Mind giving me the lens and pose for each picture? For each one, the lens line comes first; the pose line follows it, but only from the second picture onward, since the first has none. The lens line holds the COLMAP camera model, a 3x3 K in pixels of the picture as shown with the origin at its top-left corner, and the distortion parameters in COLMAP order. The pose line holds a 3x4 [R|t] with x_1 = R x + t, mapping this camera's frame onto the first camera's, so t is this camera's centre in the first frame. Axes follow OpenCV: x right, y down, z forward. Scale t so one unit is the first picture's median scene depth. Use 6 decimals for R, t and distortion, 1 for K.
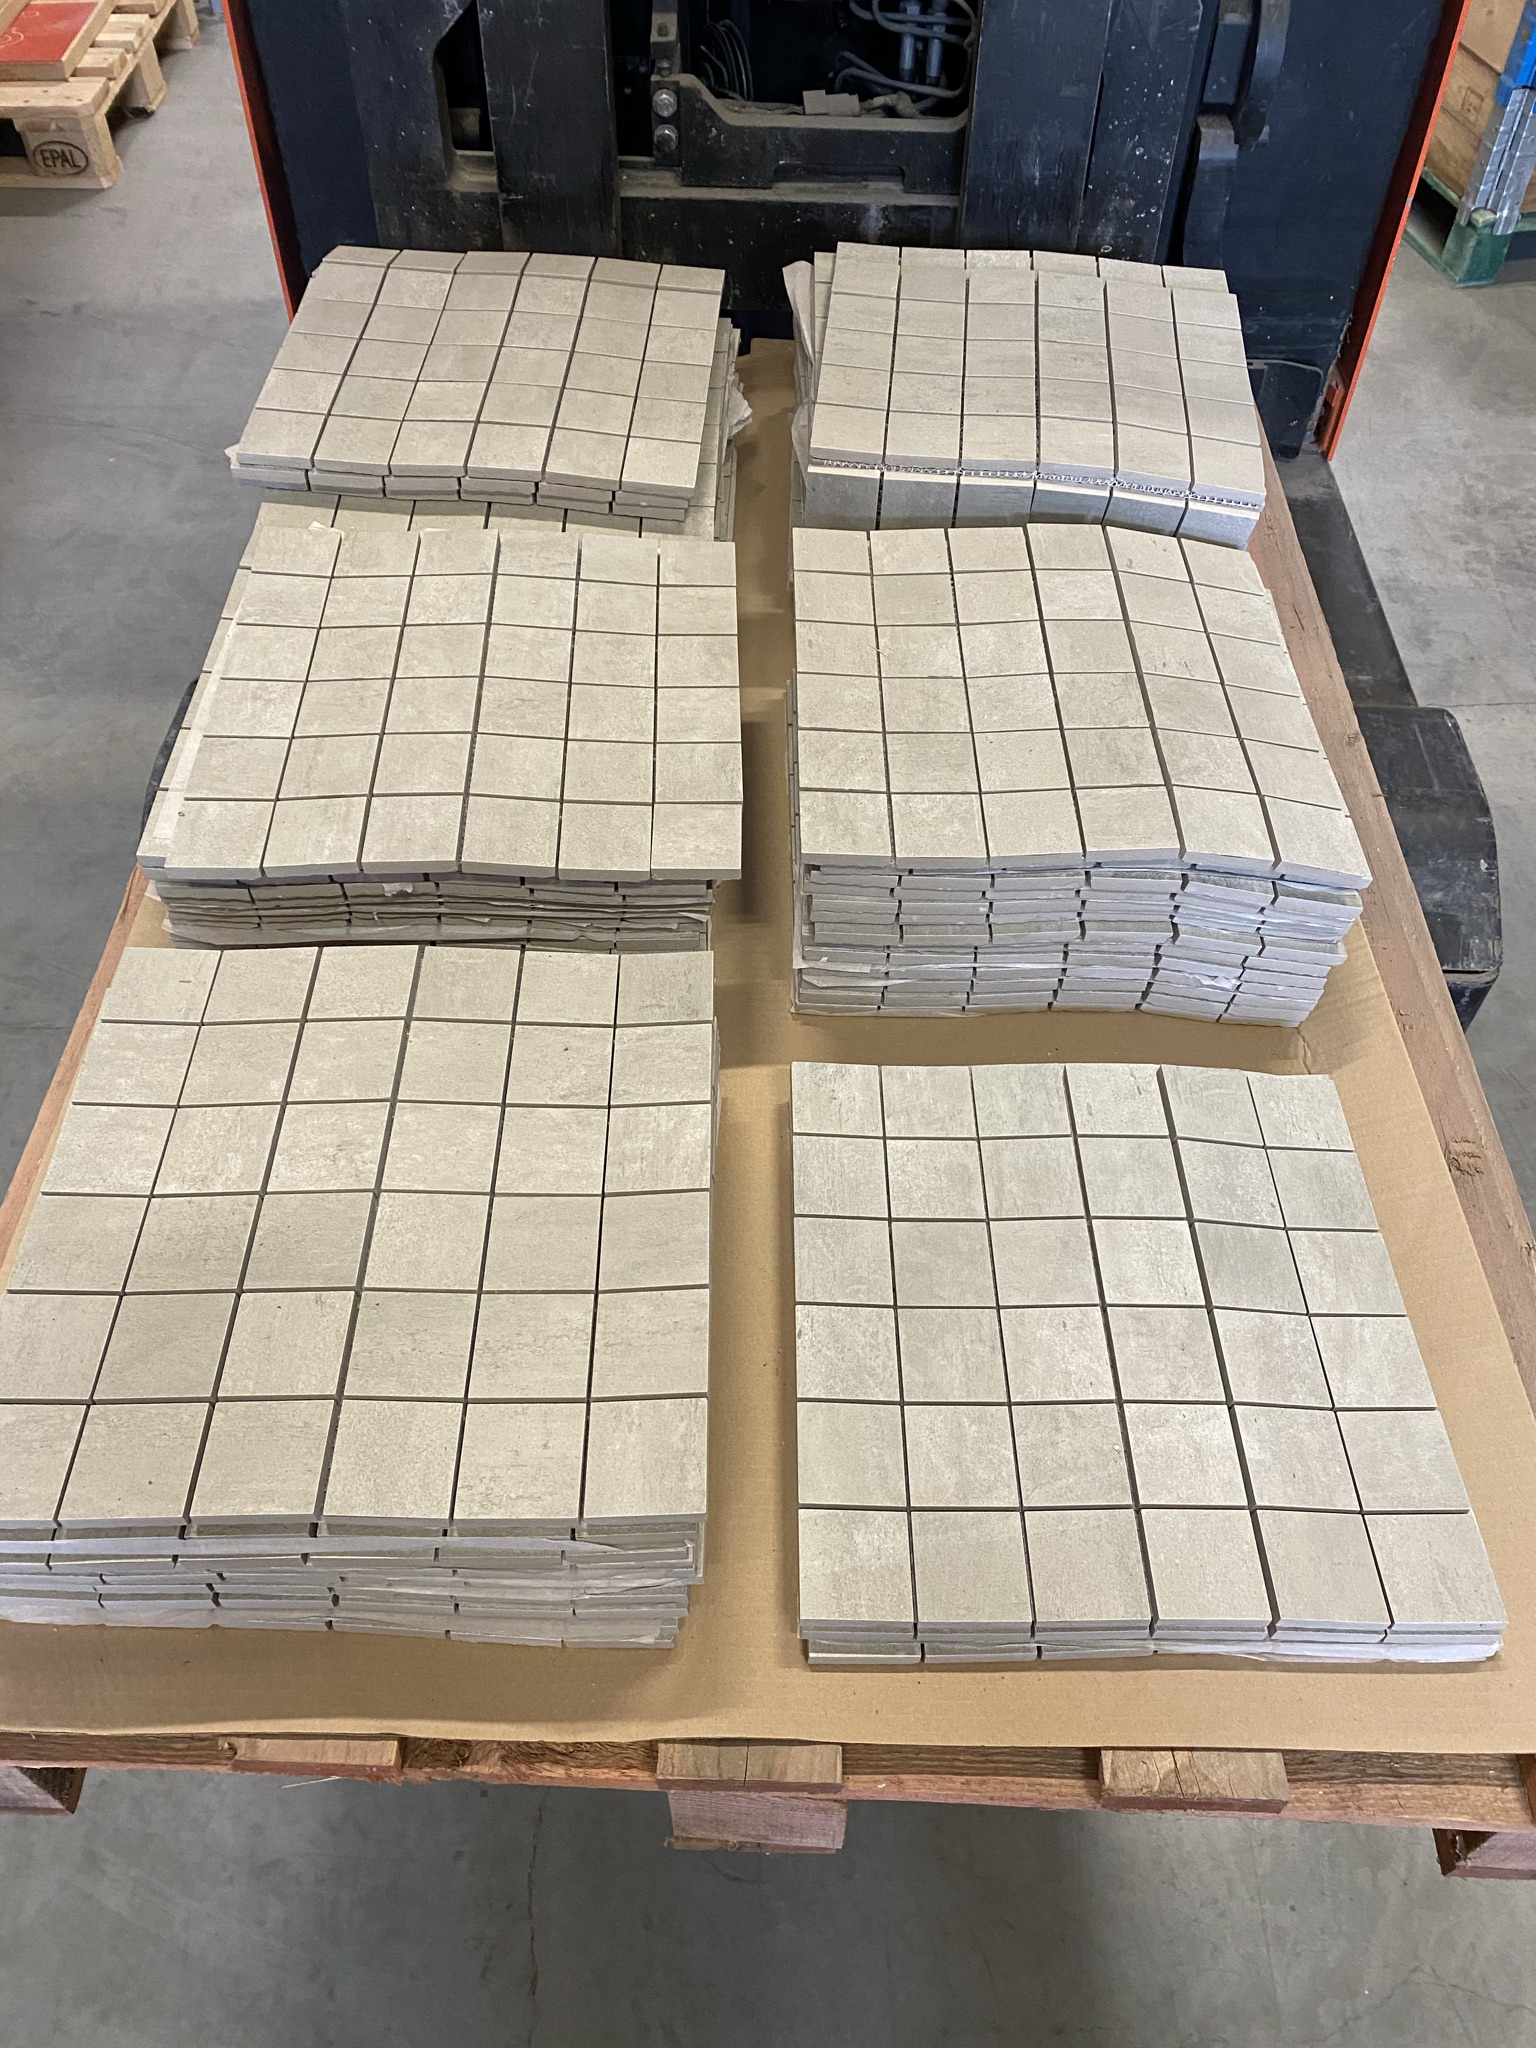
lens RADIAL K [[1587.2, 0, 782.9], [0, 1587.2, 1015.1], [0, 0, 1]] dist [0.053281, -0.087168]
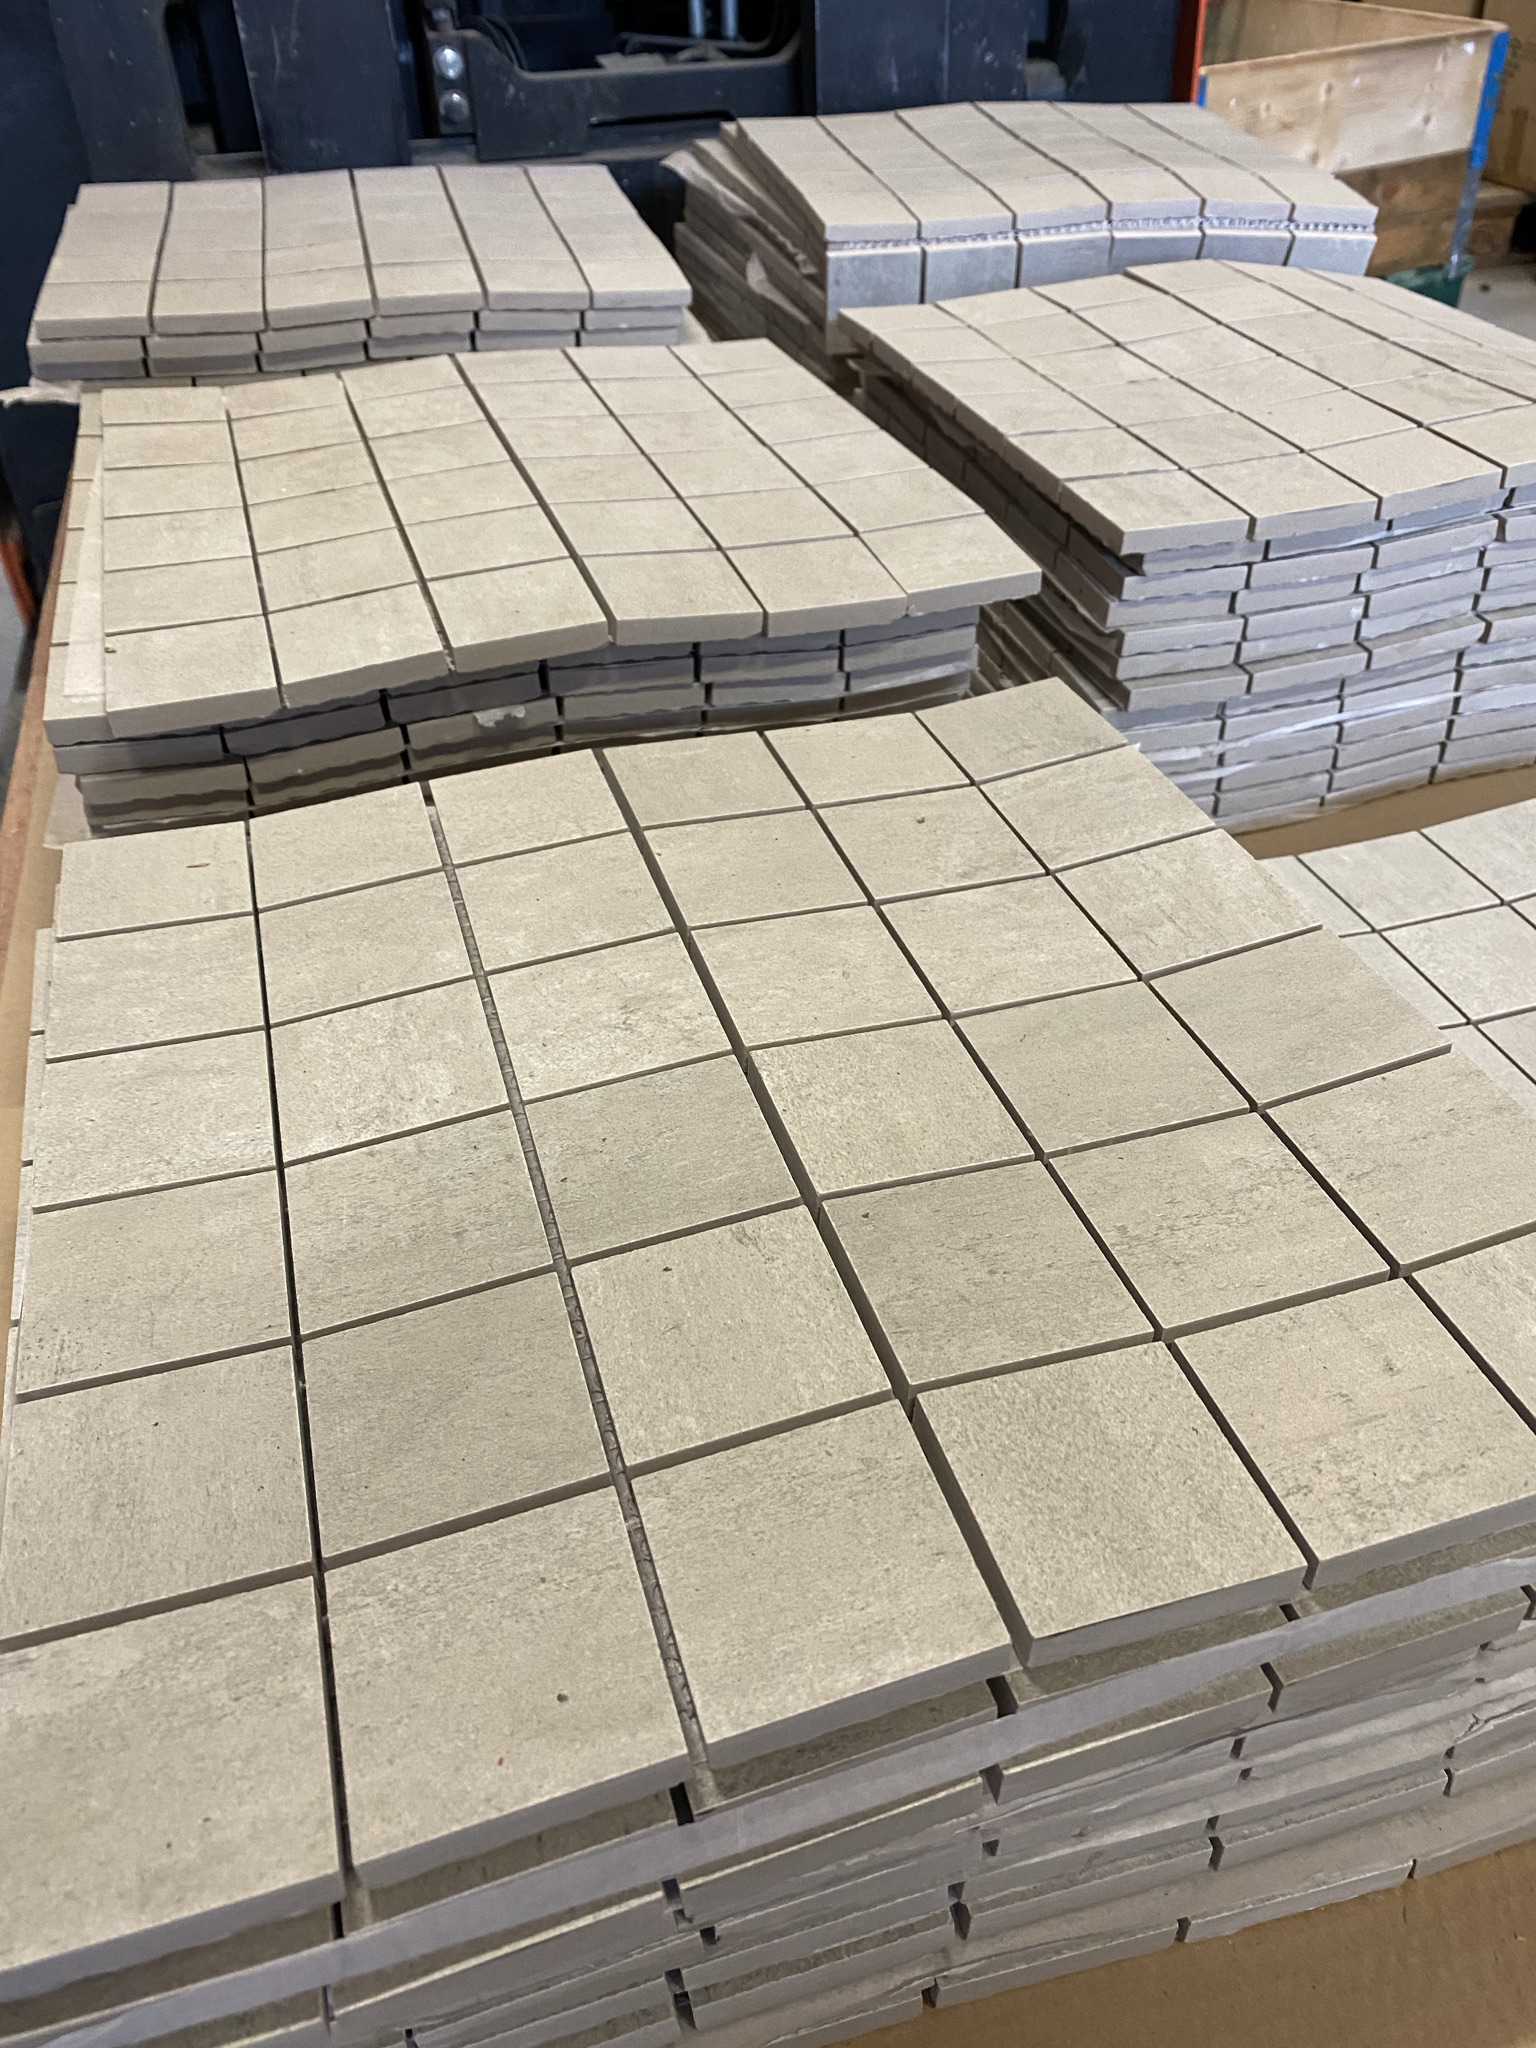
lens RADIAL K [[1587.2, 0, 782.9], [0, 1587.2, 1015.1], [0, 0, 1]] dist [0.053281, -0.087168]
pose [[0.956502, -0.214113, 0.198142, -0.323811], [0.250435, 0.951011, -0.181276, 0.184911], [-0.149622, 0.223013, 0.963265, 0.495842]]
